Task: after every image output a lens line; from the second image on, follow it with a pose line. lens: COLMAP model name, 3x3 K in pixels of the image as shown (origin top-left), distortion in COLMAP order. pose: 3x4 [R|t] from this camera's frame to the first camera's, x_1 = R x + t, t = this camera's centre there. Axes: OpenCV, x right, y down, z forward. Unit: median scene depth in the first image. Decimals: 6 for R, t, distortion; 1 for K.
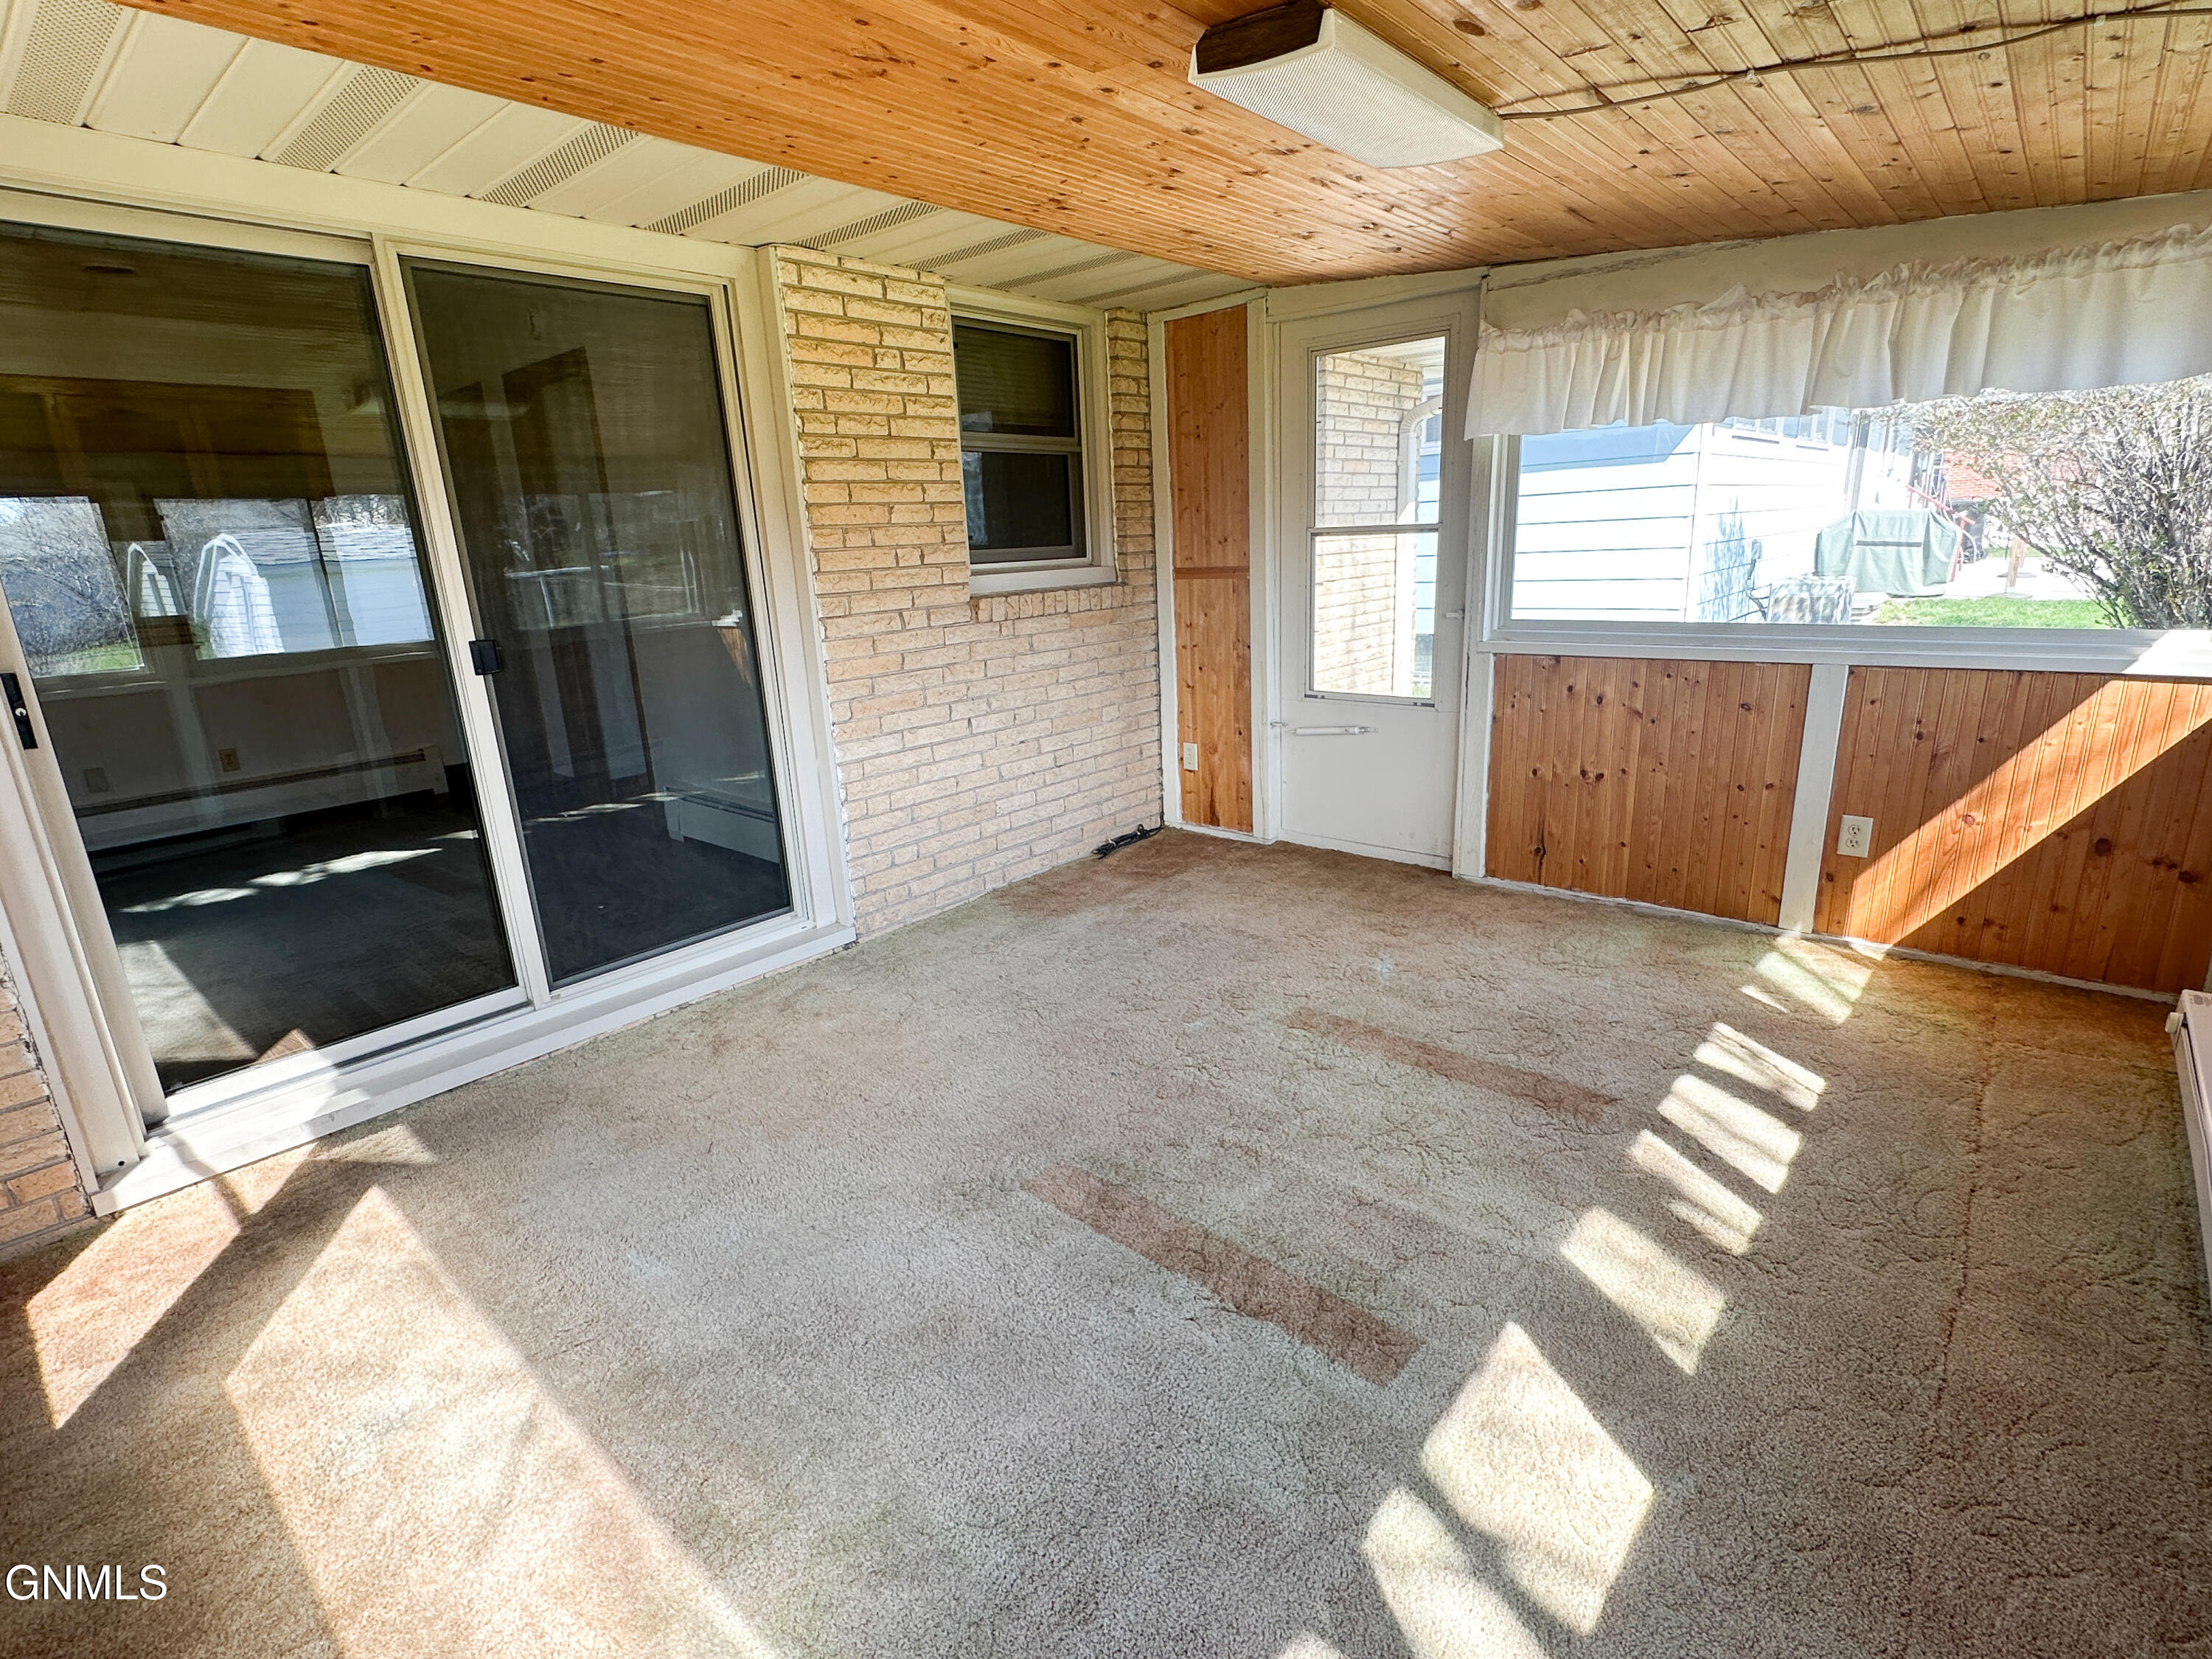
lens RADIAL K [[1063.1, 0, 1104.2], [0, 1063.1, 827.8], [0, 0, 1]] dist [-0.005033, -0.001081]
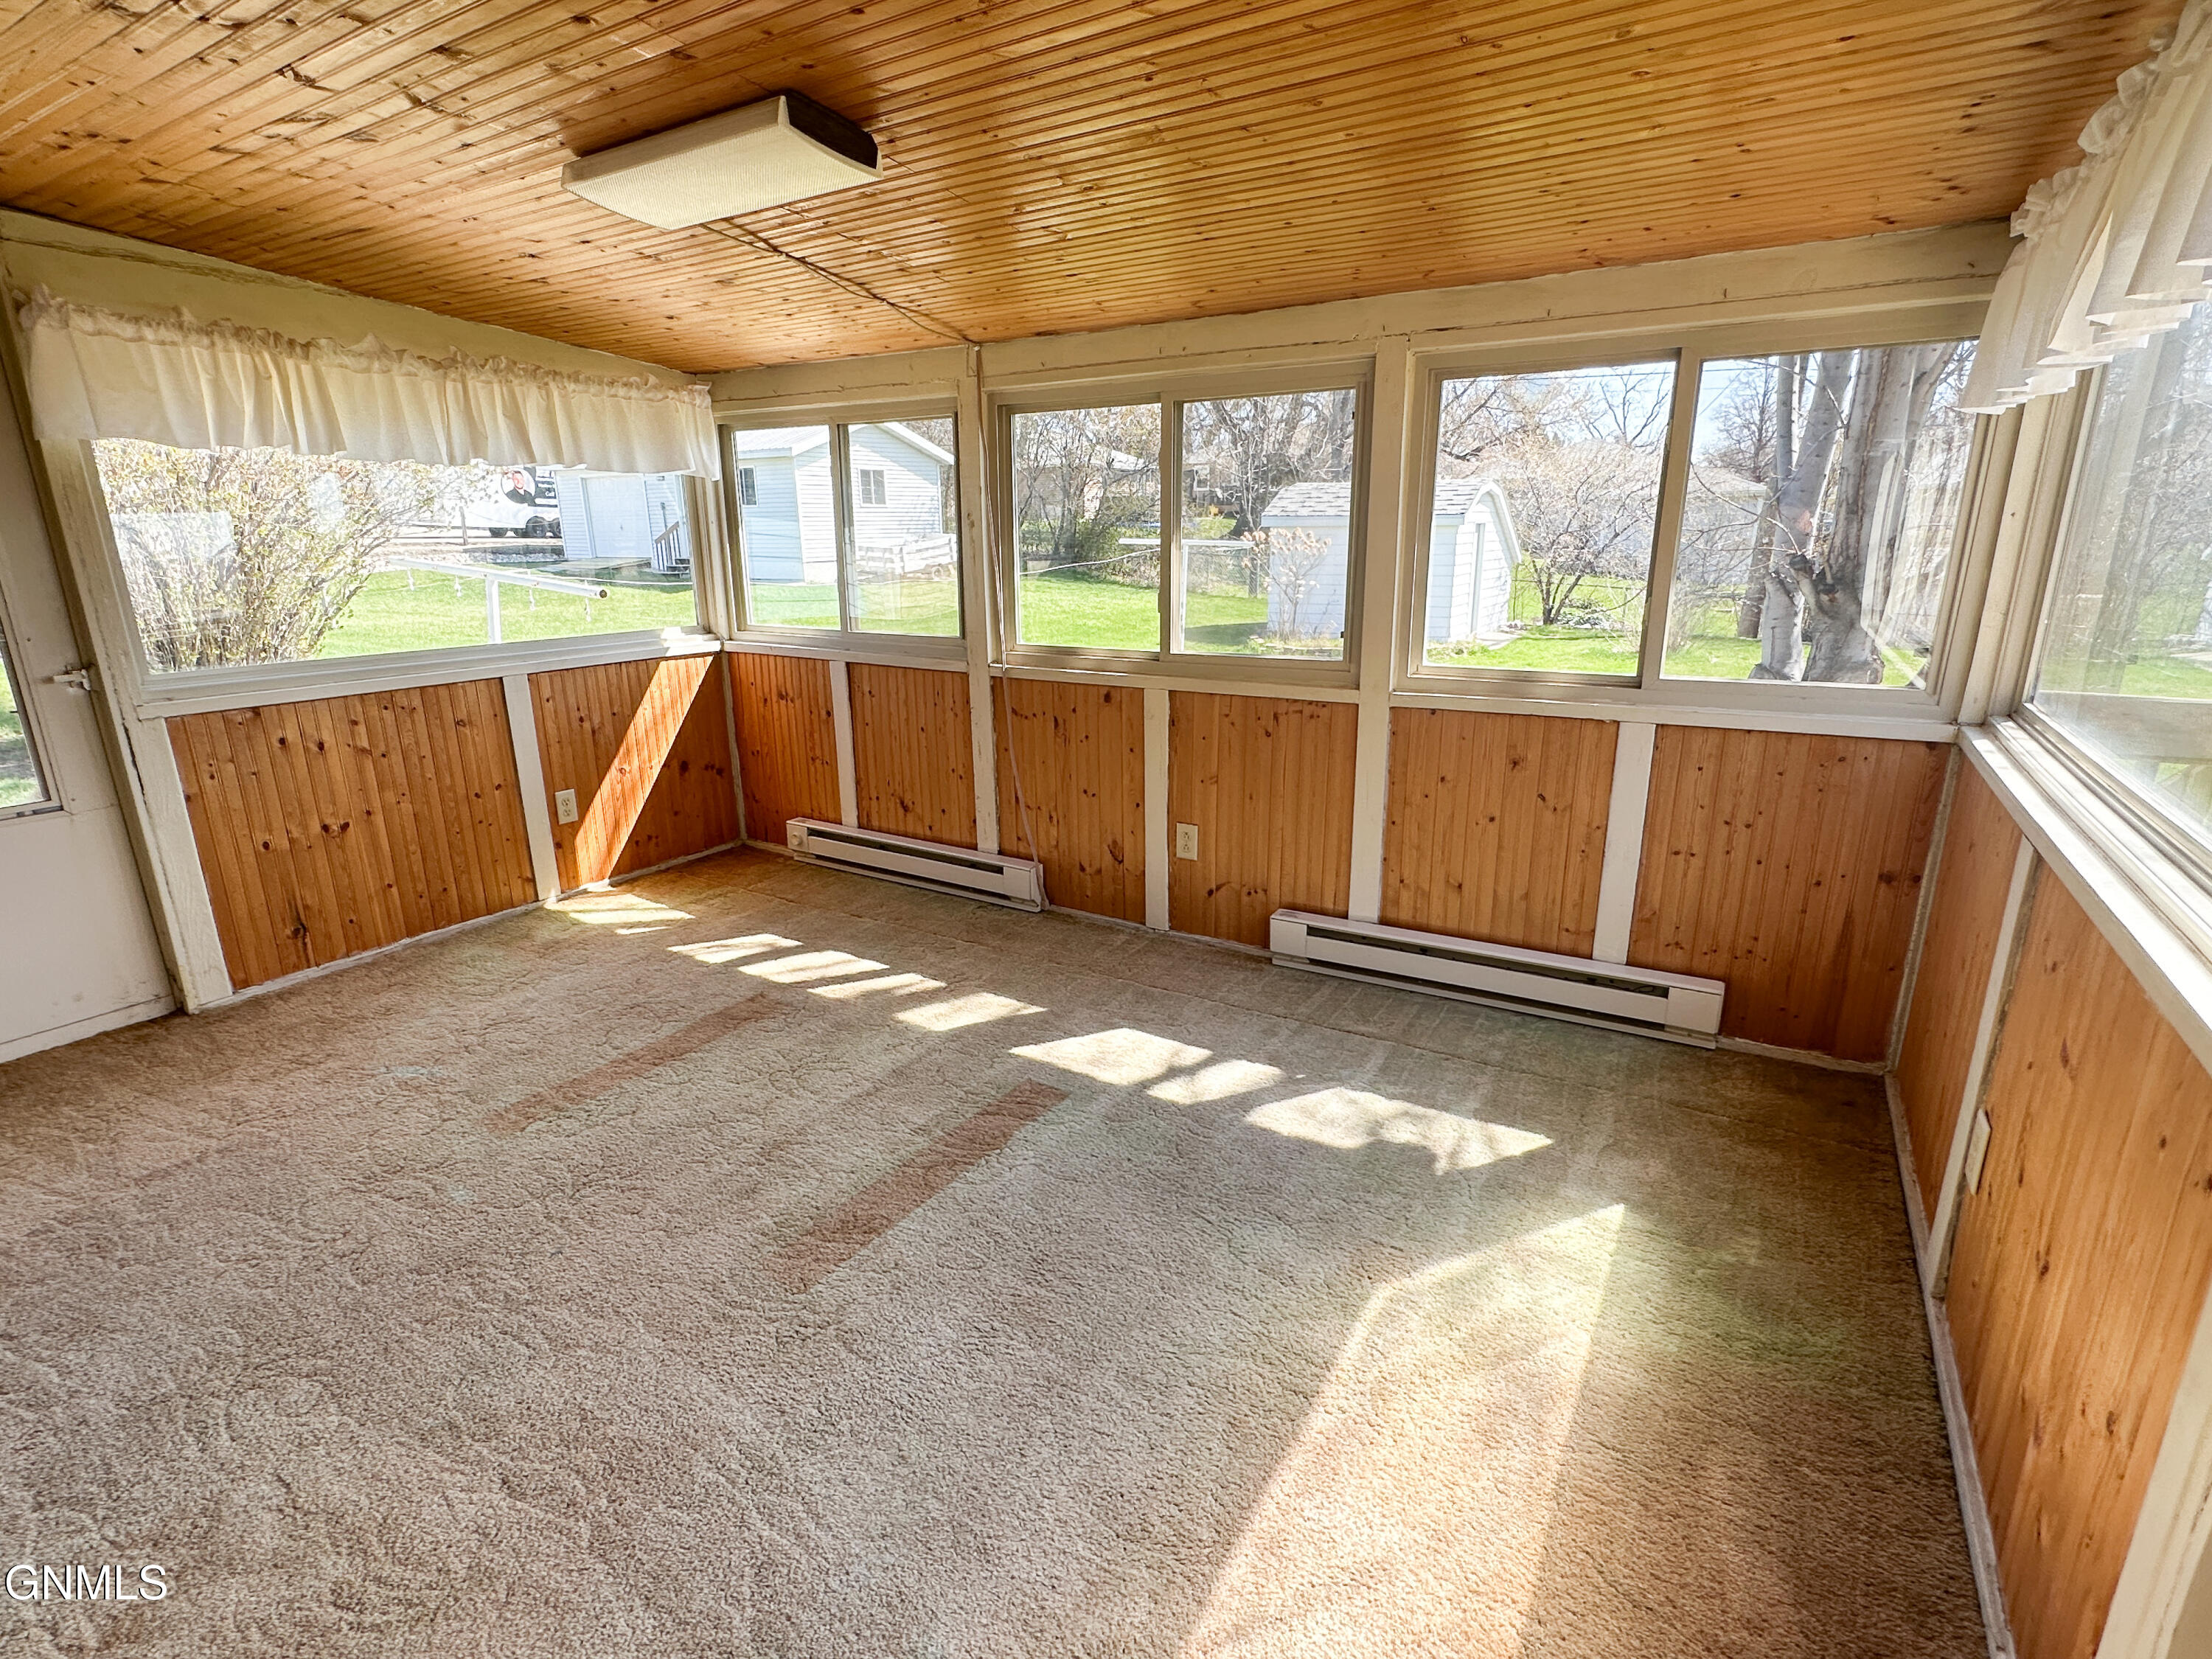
lens RADIAL K [[1063.1, 0, 1096.5], [0, 1063.1, 829.9], [0, 0, 1]] dist [-0.005033, -0.001081]
pose [[-0.164310, -0.216574, 0.962340, -0.577307], [0.278553, 0.925705, 0.255889, -0.106925], [-0.946261, 0.310108, -0.091775, 0.495905]]
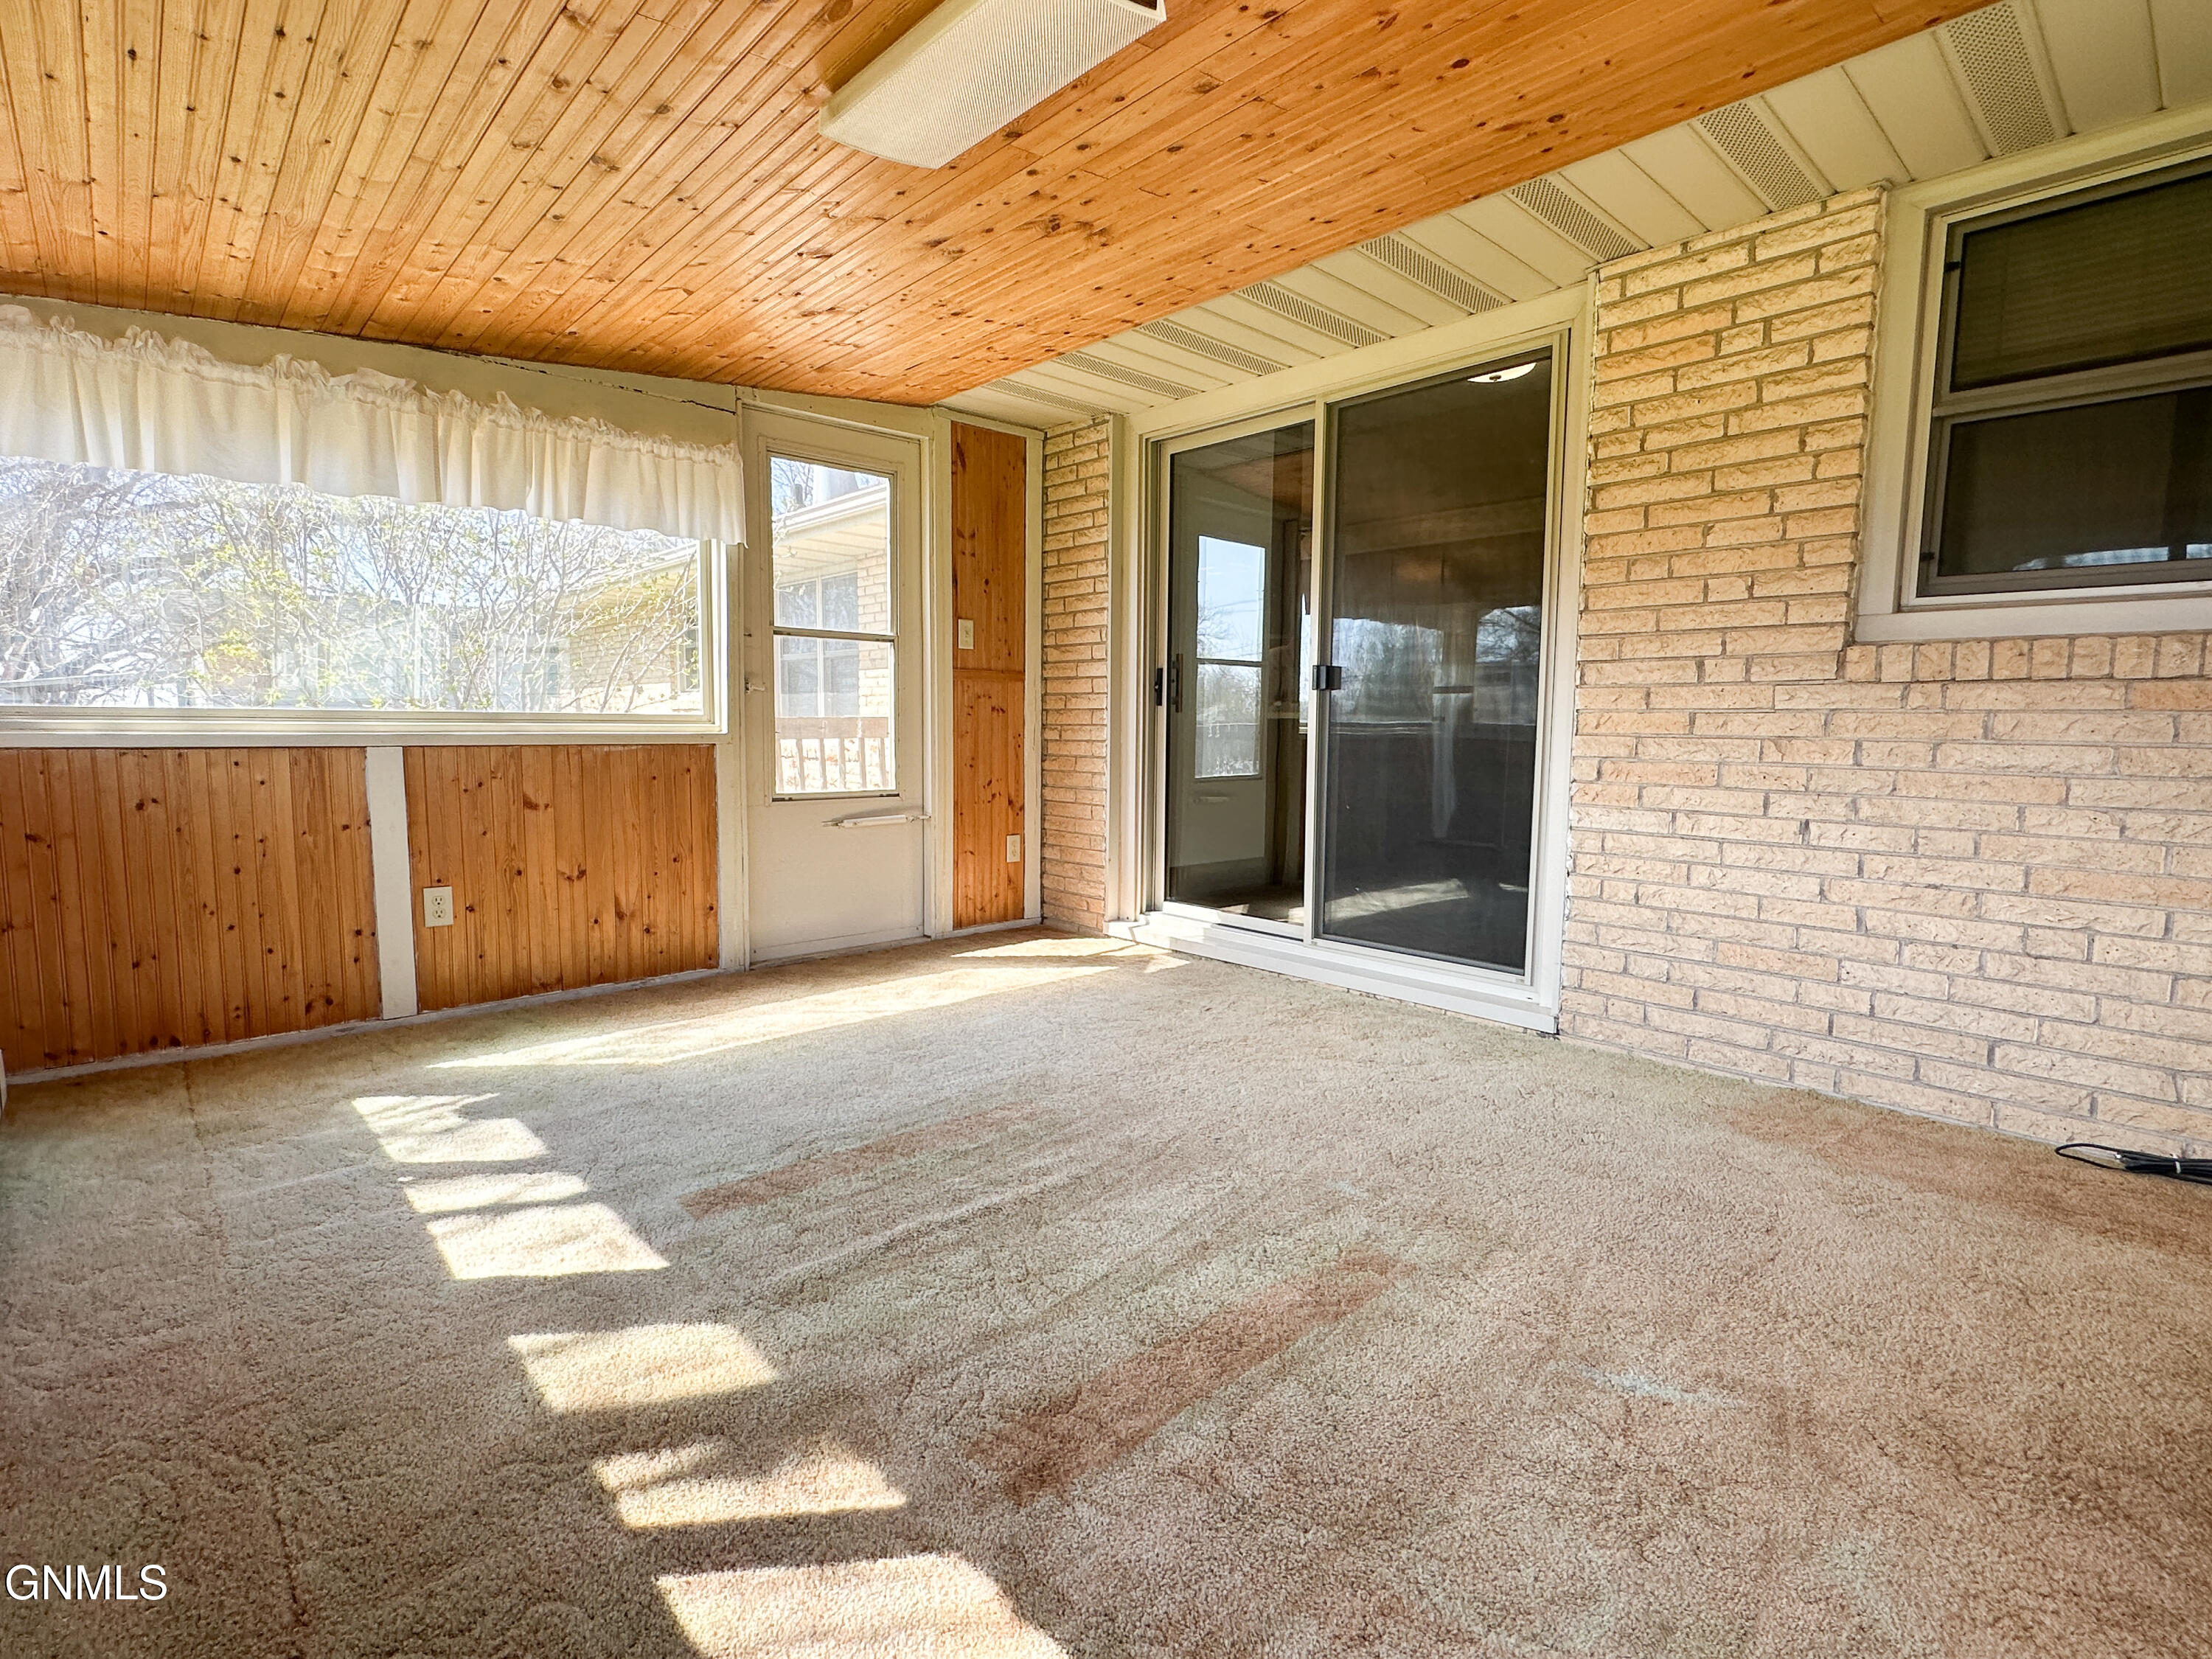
lens RADIAL K [[1063.1, 0, 1109.3], [0, 1063.1, 826.5], [0, 0, 1]] dist [-0.005033, -0.001081]
pose [[-0.095622, 0.145008, -0.984799, 0.688433], [-0.263559, 0.950336, 0.165524, -0.111742], [0.959892, 0.275380, -0.052655, 0.722533]]
